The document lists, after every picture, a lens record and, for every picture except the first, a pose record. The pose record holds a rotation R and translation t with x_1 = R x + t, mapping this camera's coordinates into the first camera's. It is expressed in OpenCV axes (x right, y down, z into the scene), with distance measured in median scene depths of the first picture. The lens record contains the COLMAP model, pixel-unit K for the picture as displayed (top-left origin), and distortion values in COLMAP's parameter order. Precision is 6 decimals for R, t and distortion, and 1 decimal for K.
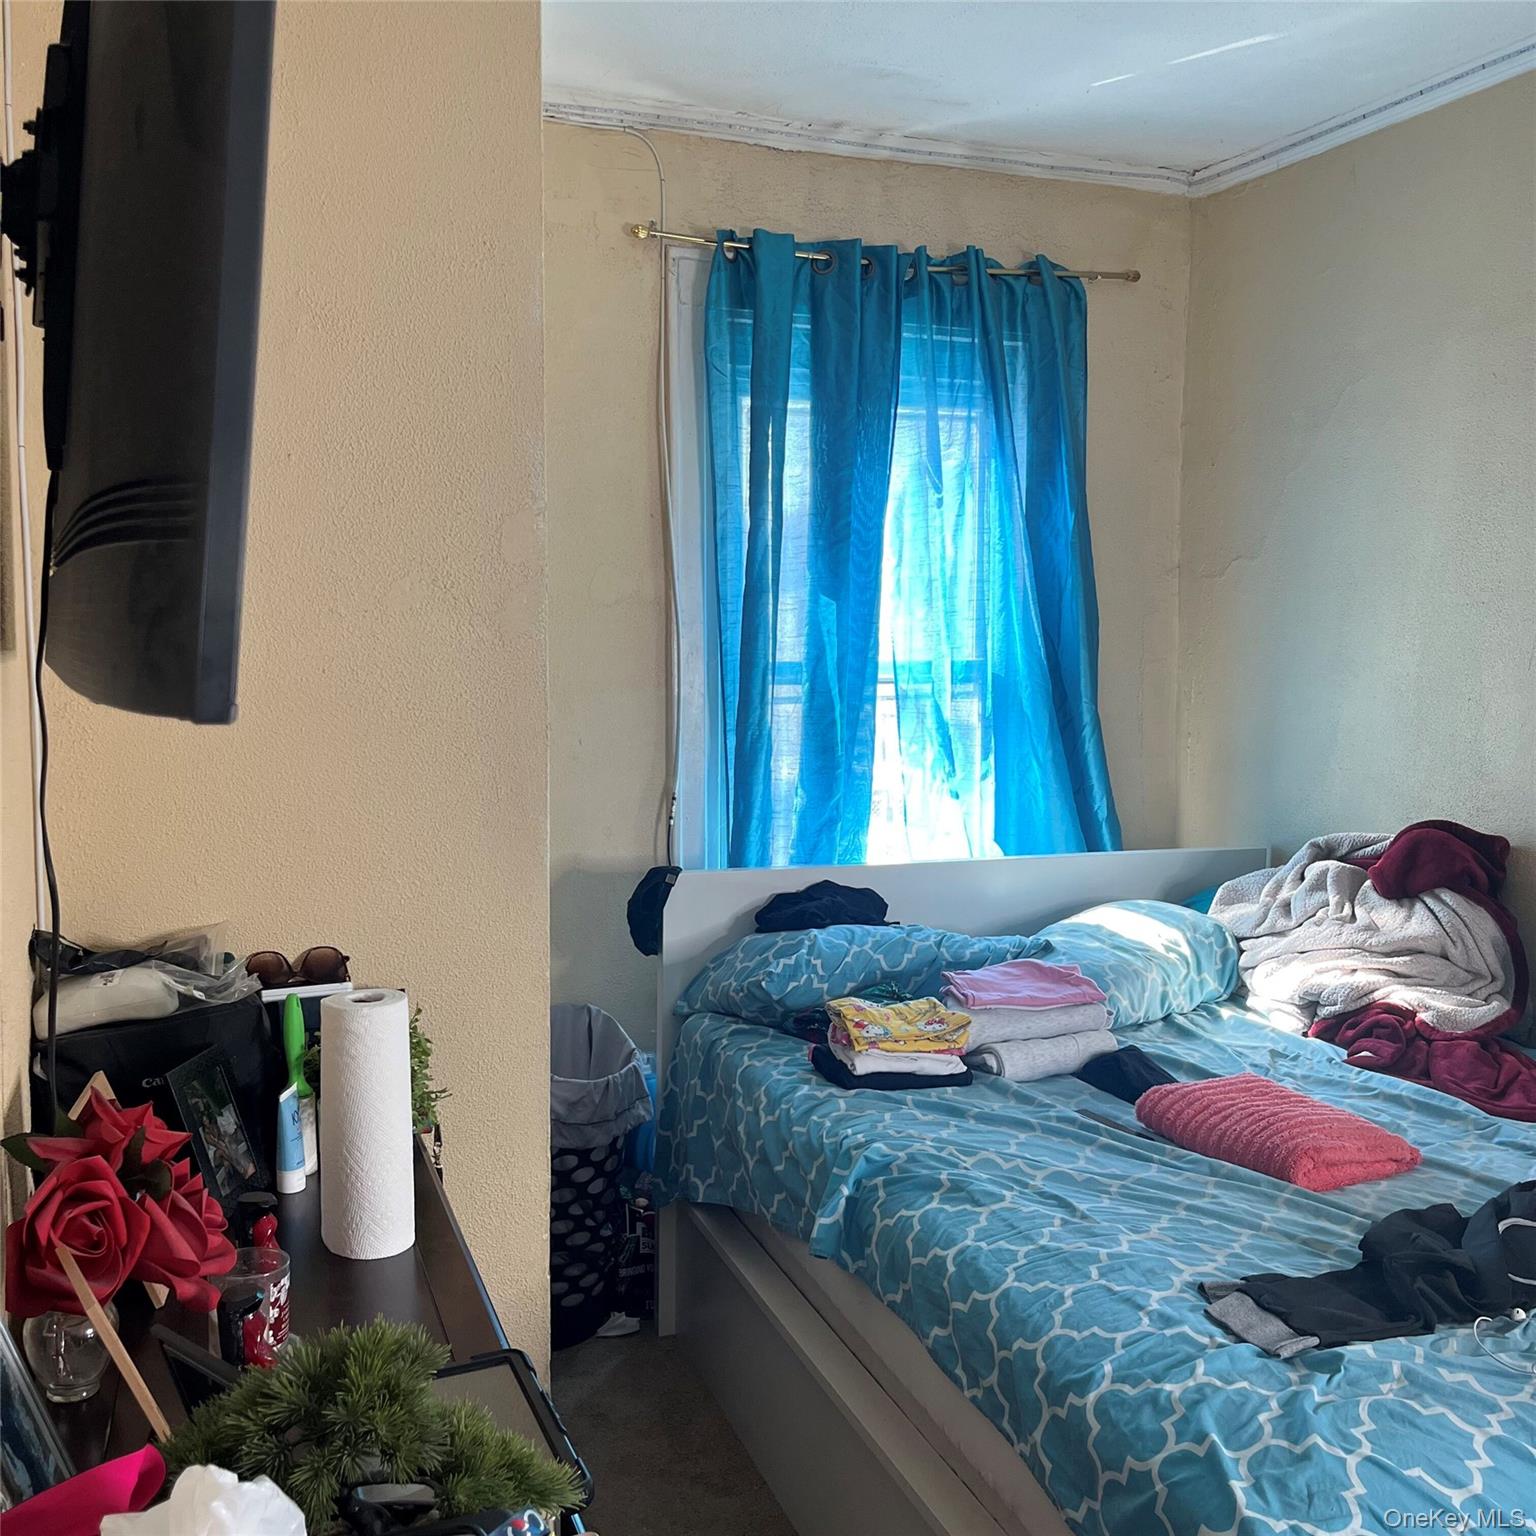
lens RADIAL K [[1558.6, 0, 767.7], [0, 1558.6, 745.3], [0, 0, 1]] dist [0.000409, 0.037750]
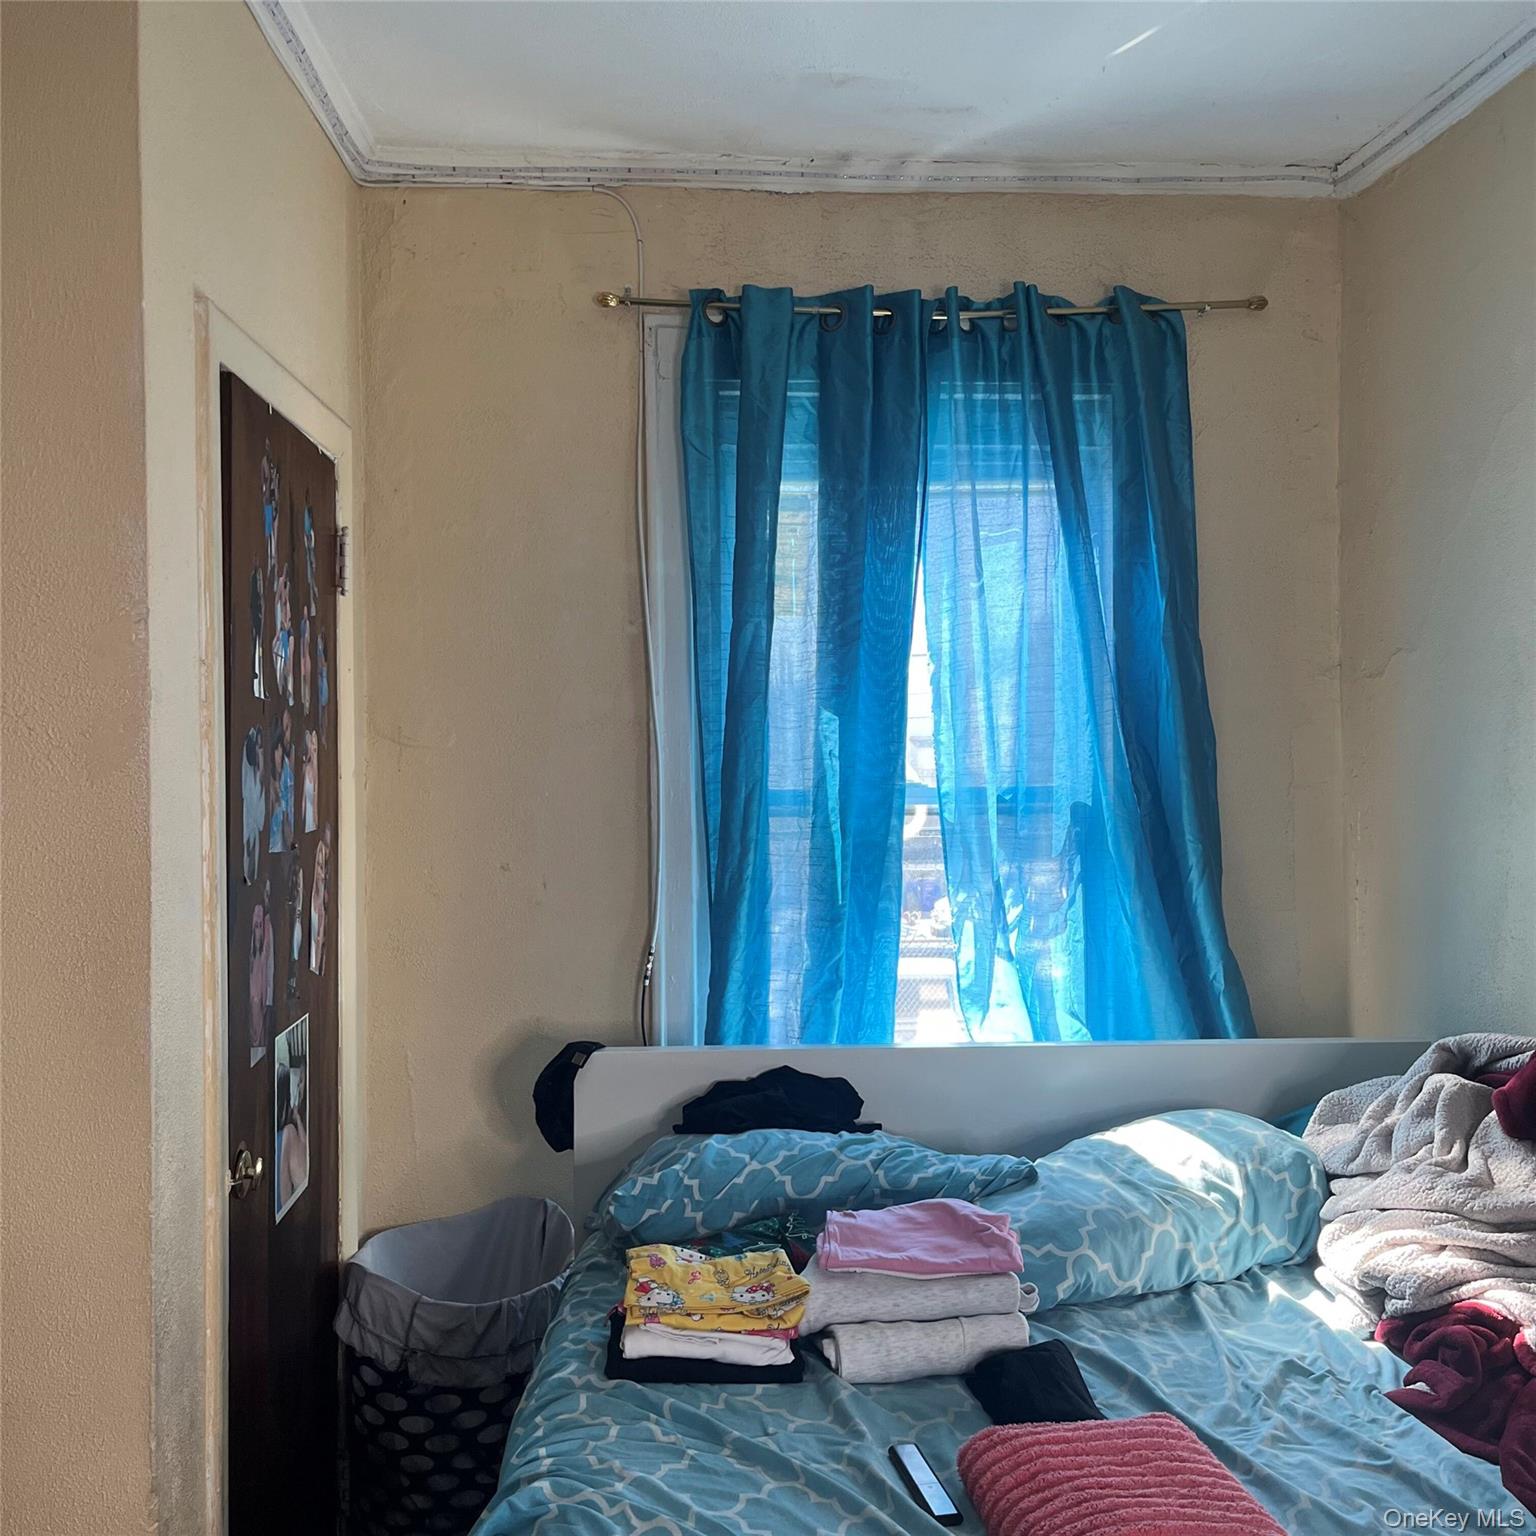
lens RADIAL K [[1558.6, 0, 767.7], [0, 1558.6, 745.3], [0, 0, 1]] dist [0.000409, 0.037750]
pose [[0.958712, -0.013203, -0.284072, 0.249001], [-0.006961, 0.997533, -0.069855, -0.021551], [0.284293, 0.068948, 0.956255, 0.210869]]
